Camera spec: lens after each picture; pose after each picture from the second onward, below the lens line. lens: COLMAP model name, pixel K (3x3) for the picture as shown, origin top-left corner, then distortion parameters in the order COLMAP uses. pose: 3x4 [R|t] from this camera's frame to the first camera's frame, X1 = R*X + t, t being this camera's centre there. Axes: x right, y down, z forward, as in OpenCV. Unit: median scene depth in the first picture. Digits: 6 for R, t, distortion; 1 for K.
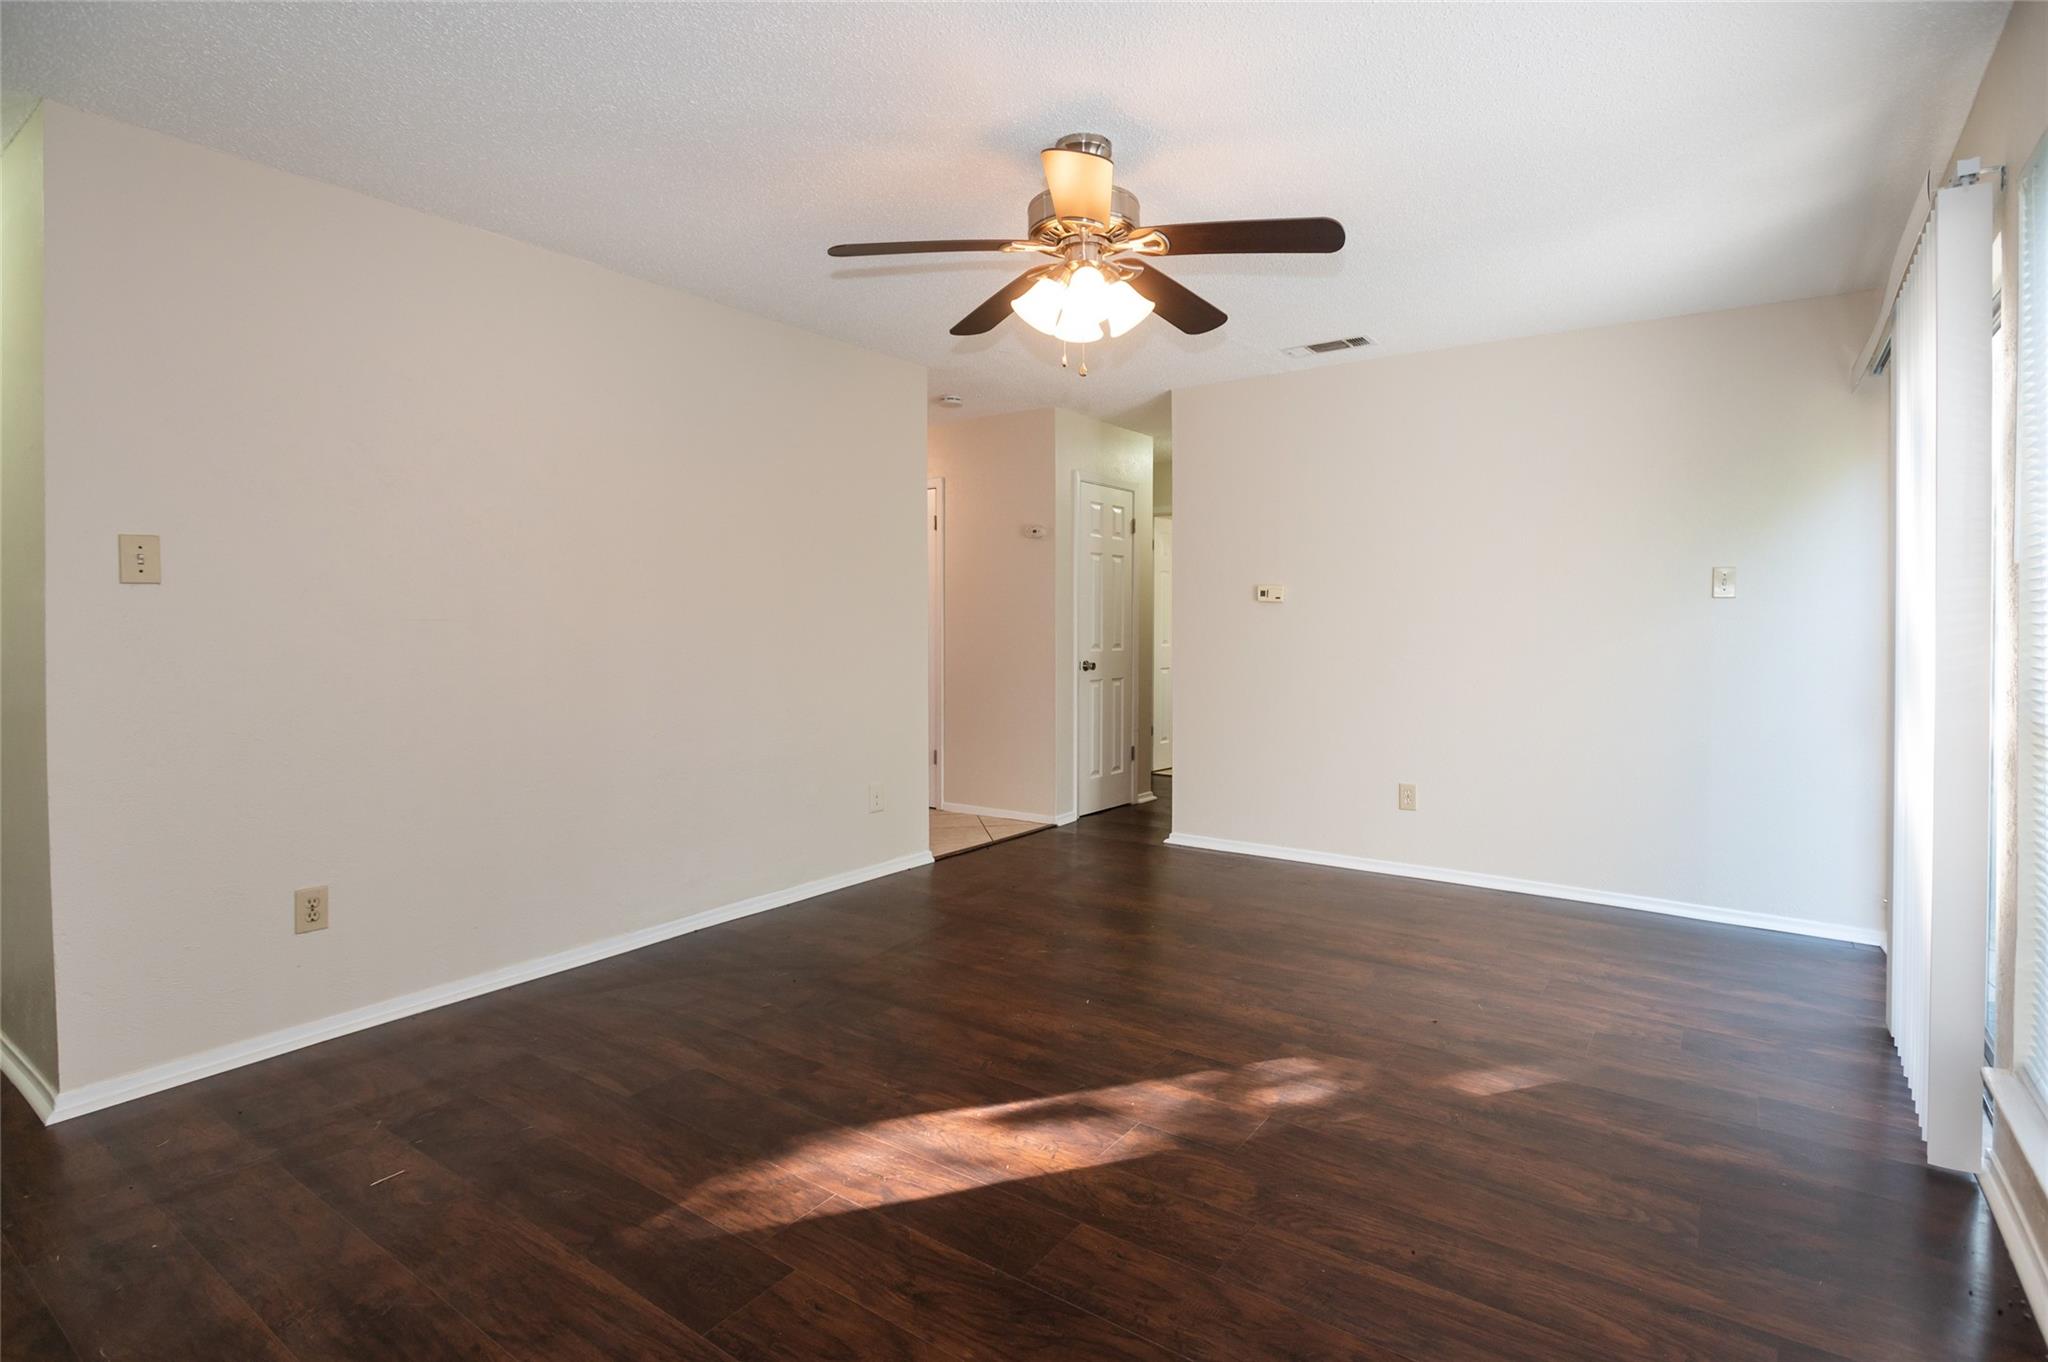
lens RADIAL K [[978.7, 0, 1024.0], [0, 978.7, 681.0], [0, 0, 1]] dist [-0.019174, 0.001813]
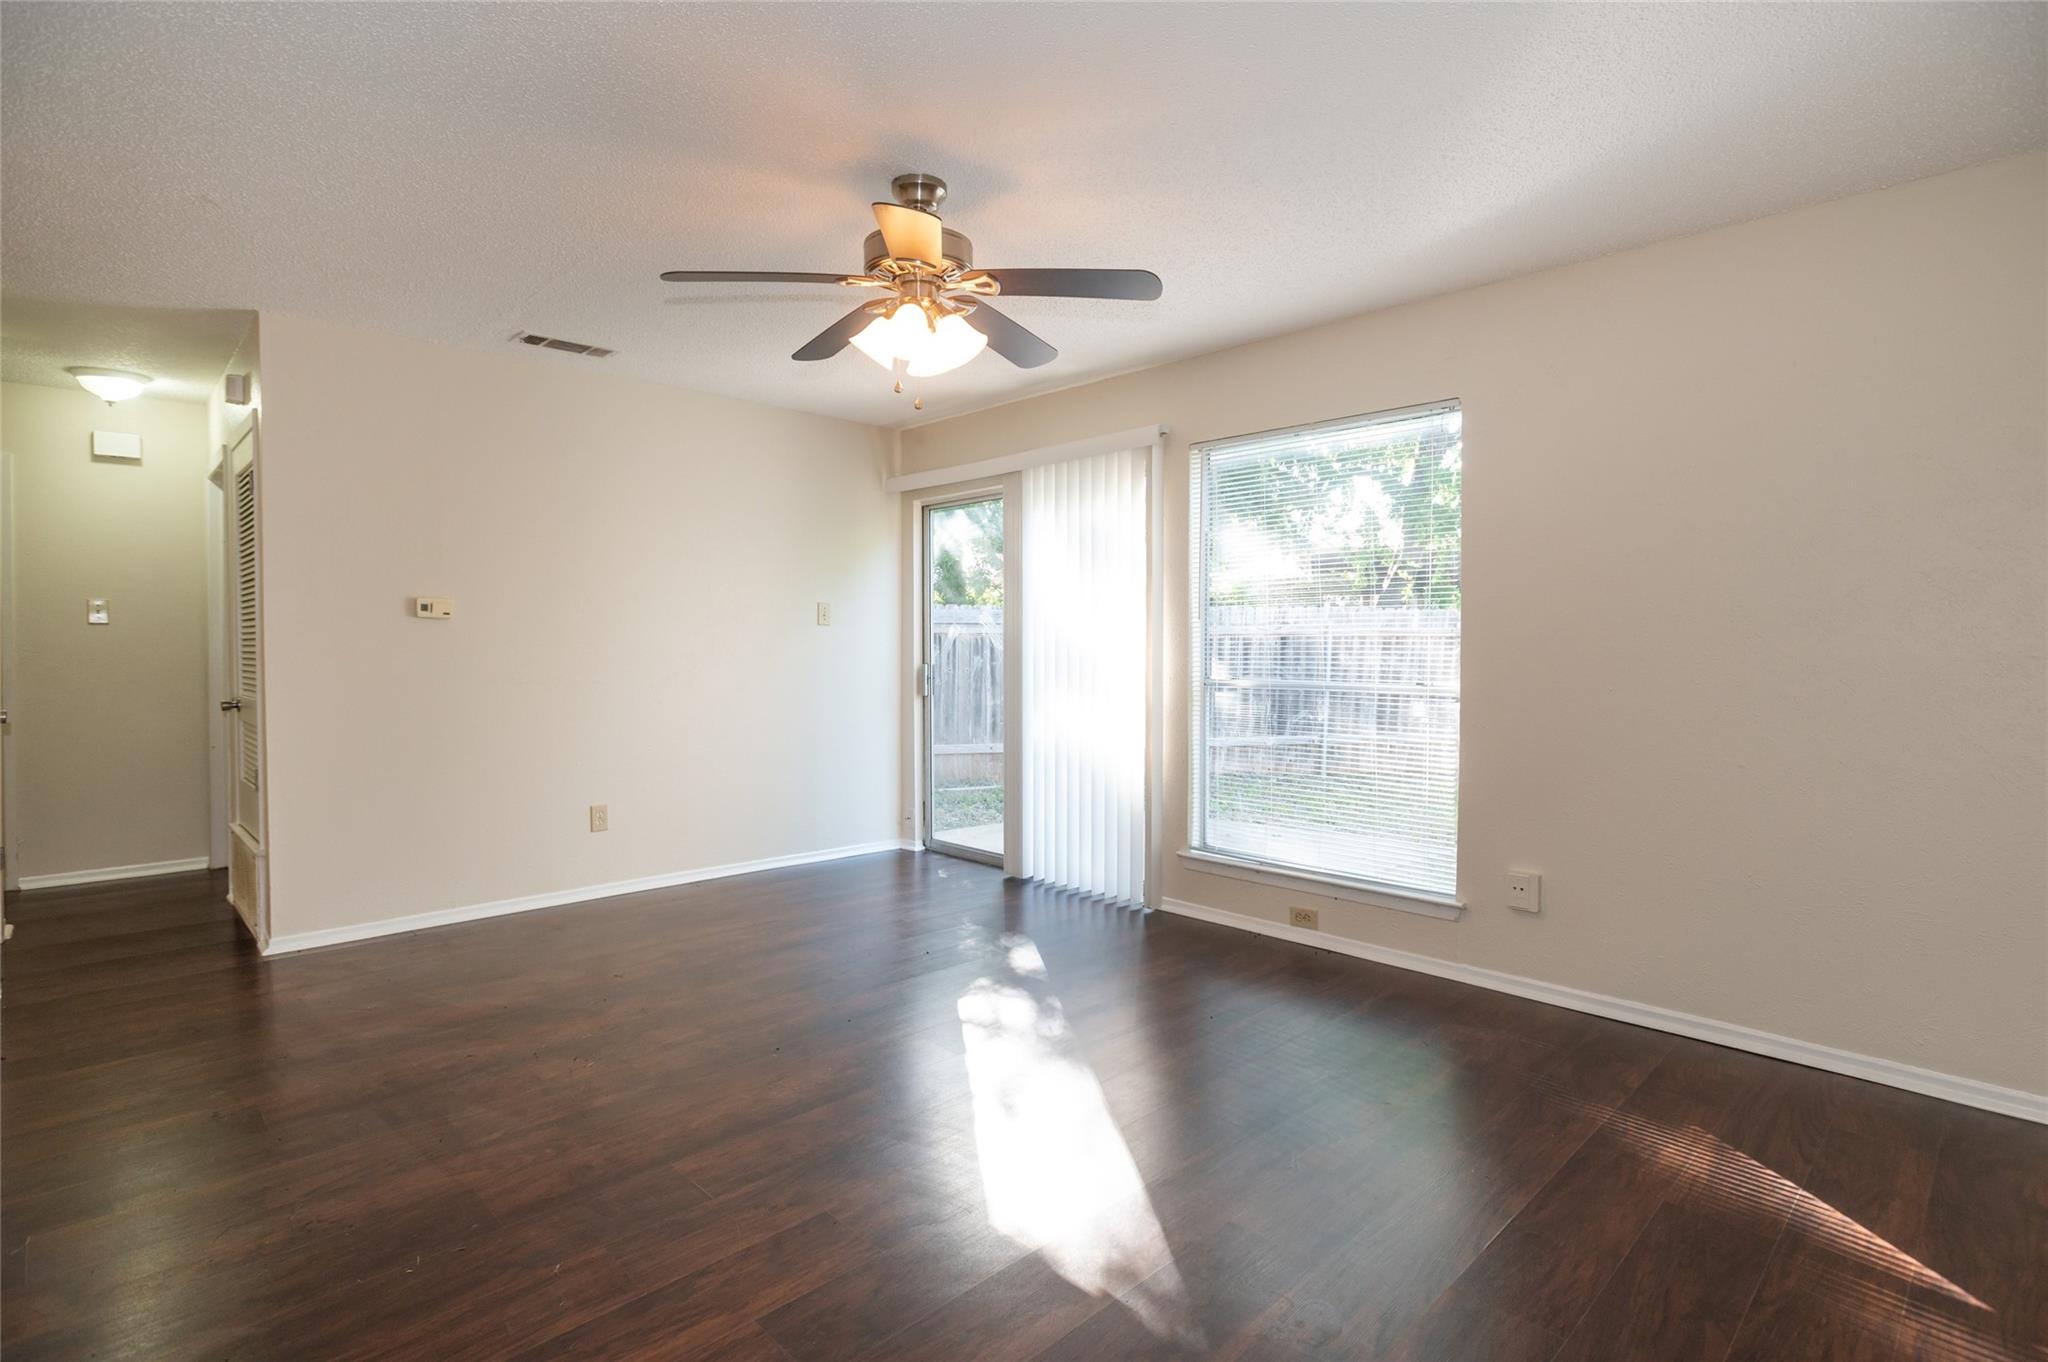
lens RADIAL K [[1037.5, 0, 1029.9], [0, 1037.5, 669.0], [0, 0, 1]] dist [-0.019832, 0.022370]
pose [[0.165465, -0.026236, 0.985867, -1.041687], [0.057420, 0.998207, 0.016927, -0.045164], [-0.984543, 0.053807, 0.166674, 0.716894]]
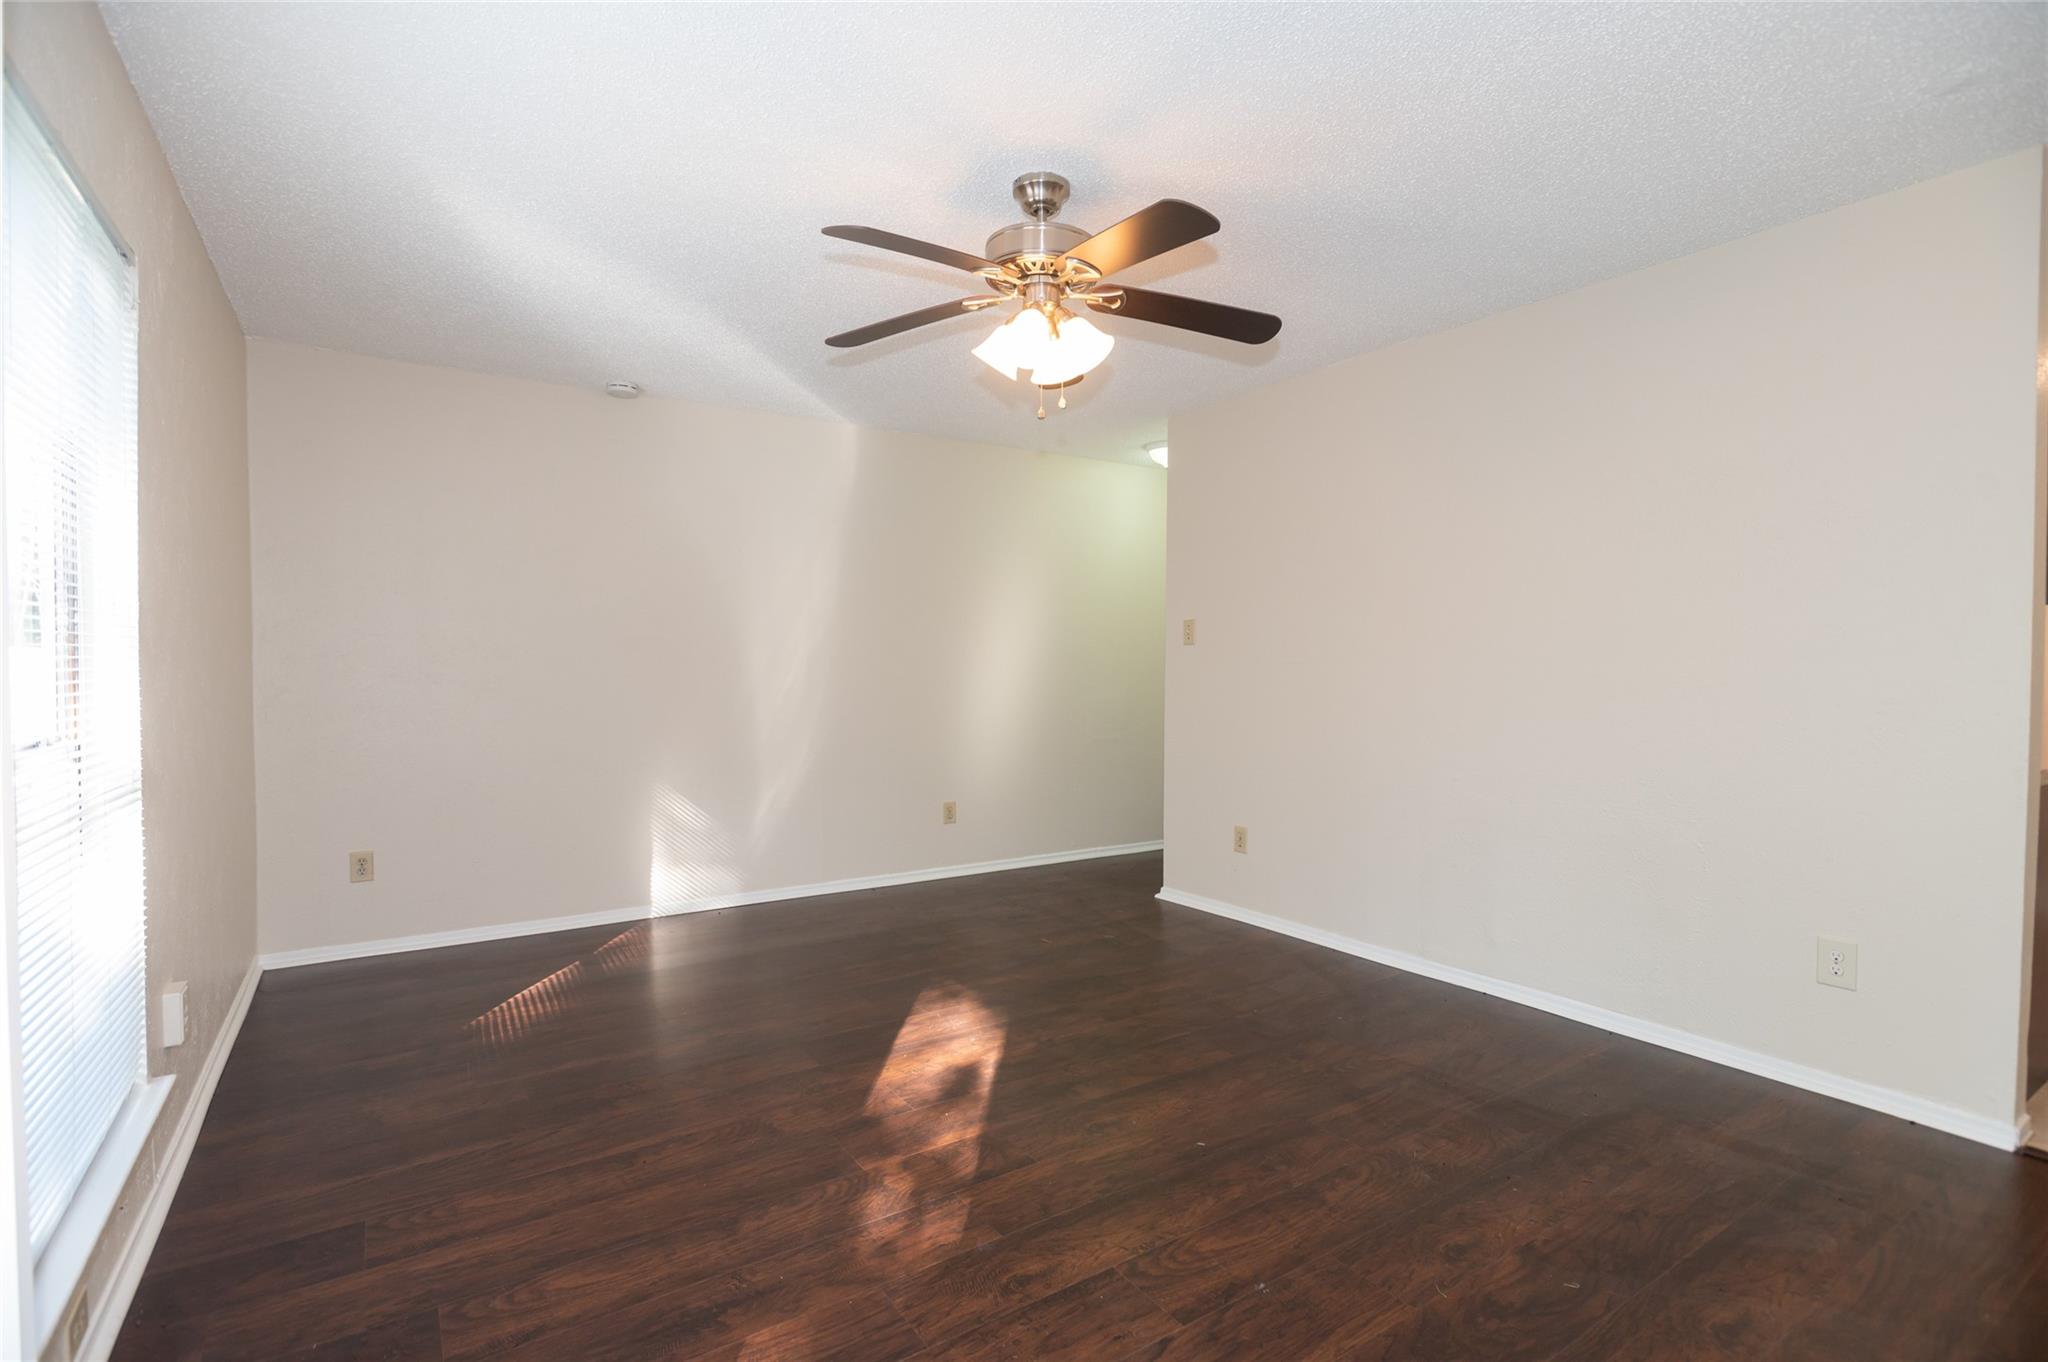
lens RADIAL K [[978.7, 0, 1024.0], [0, 978.7, 681.0], [0, 0, 1]] dist [-0.019174, 0.001813]
pose [[-0.349326, 0.018502, -0.936819, 1.032908], [-0.054066, 0.997741, 0.039865, -0.079180], [0.935440, 0.064576, -0.347536, 1.373717]]
